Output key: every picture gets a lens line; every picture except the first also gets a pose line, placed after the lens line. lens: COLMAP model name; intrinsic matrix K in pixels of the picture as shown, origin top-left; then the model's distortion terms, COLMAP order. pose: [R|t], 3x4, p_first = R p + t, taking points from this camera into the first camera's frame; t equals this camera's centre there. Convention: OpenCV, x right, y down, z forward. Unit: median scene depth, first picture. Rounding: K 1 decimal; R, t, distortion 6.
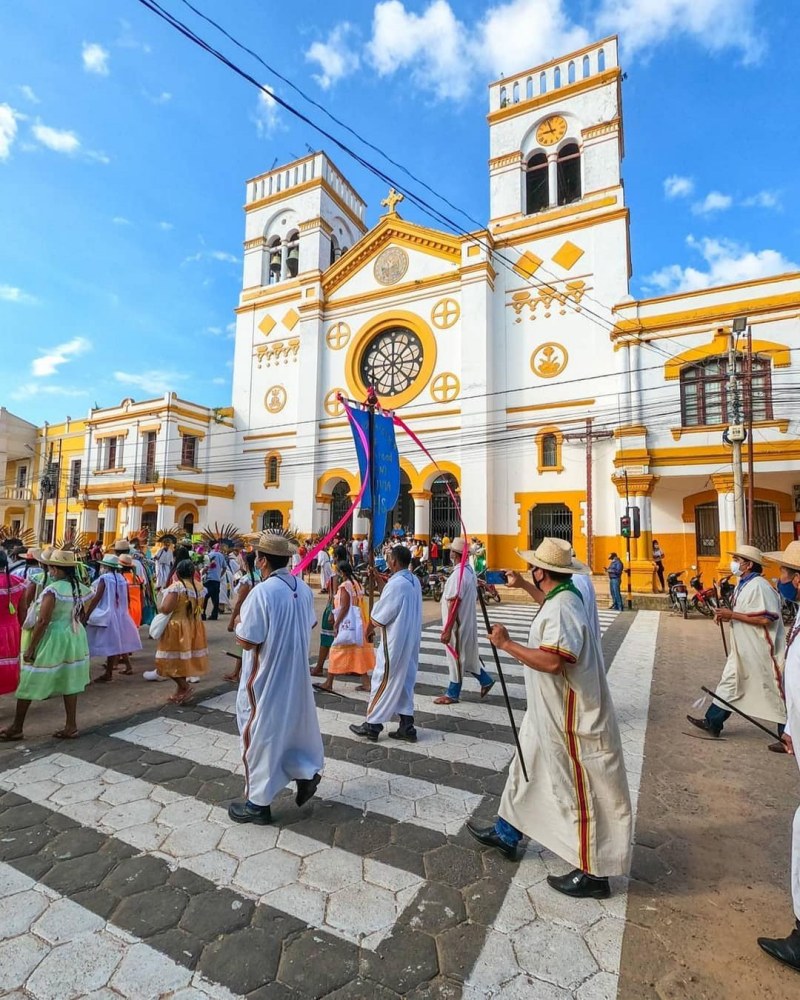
lens RADIAL K [[908.5, 0, 400.0], [0, 908.5, 500.0], [0, 0, 1]] dist [-0.010217, -0.030854]
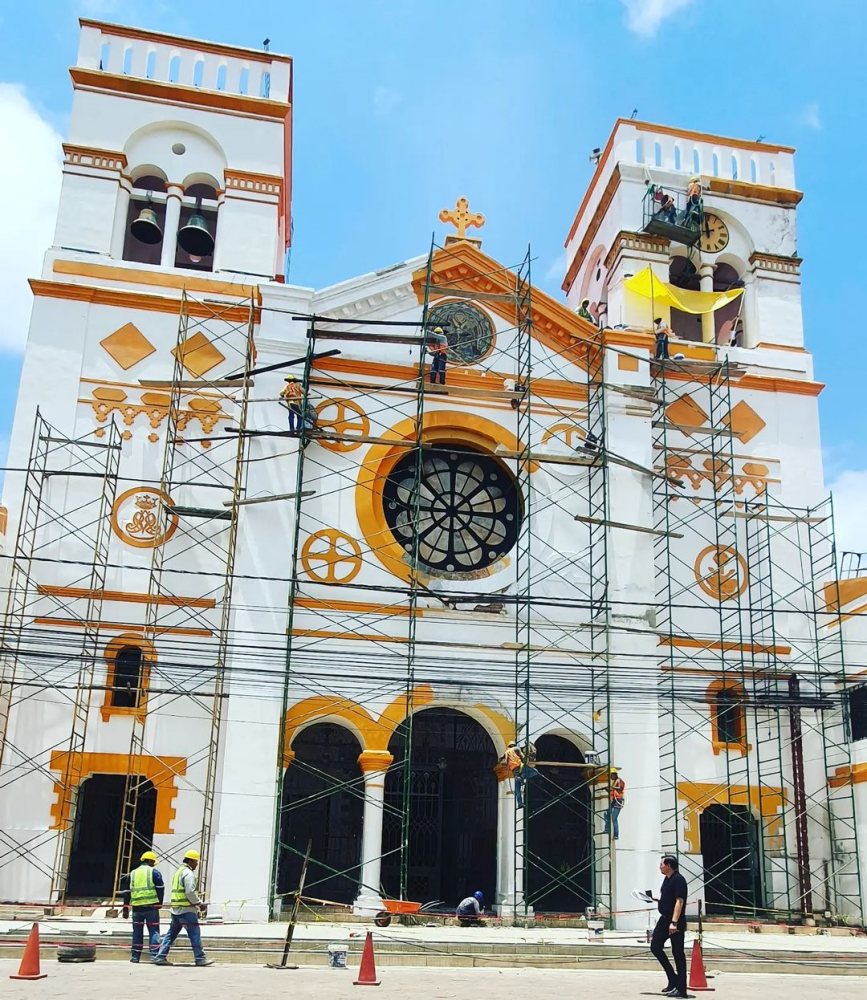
lens RADIAL K [[1341.5, 0, 433.5], [0, 1341.5, 500.0], [0, 0, 1]] dist [-0.007054, 0.027587]
pose [[0.565983, 0.221529, 0.794096, -0.615466], [-0.073533, 0.972947, -0.219014, 0.014389], [-0.821131, 0.065566, 0.566961, 0.552122]]
